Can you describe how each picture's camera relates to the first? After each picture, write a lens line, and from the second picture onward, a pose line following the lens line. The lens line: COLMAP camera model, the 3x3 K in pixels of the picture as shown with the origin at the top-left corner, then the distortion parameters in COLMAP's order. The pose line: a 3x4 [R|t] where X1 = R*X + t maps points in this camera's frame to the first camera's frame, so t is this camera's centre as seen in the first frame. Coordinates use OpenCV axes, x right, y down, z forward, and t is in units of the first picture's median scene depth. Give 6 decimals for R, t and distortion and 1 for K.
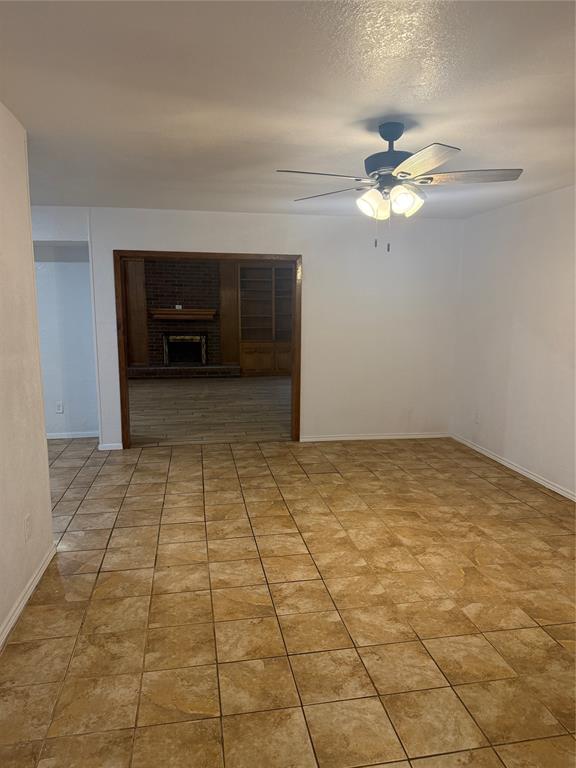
lens RADIAL K [[541.2, 0, 288.0], [0, 541.2, 384.0], [0, 0, 1]] dist [0.172926, -0.338015]
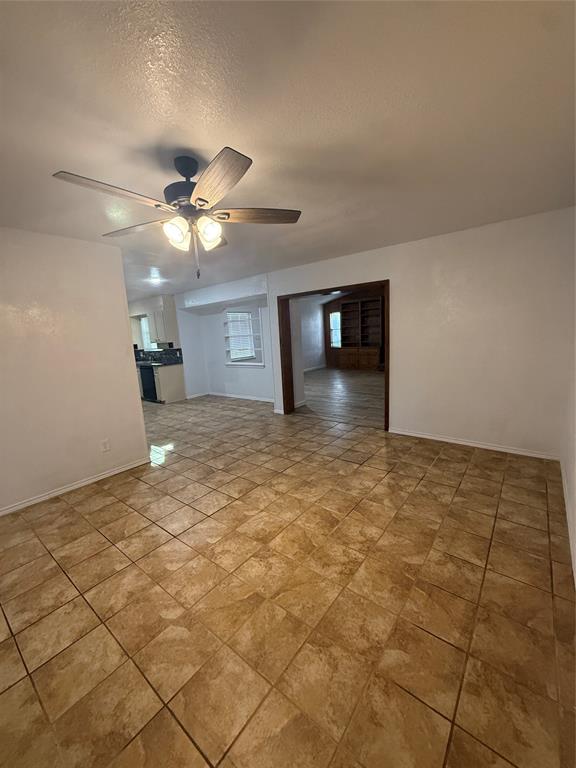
lens RADIAL K [[307.4, 0, 284.7], [0, 307.4, 383.6], [0, 0, 1]] dist [-0.001055, -0.000109]
pose [[0.653240, 0.088533, -0.751957, 0.547758], [-0.050896, 0.996028, 0.073054, -0.060729], [0.755438, -0.009450, 0.655152, 0.513855]]
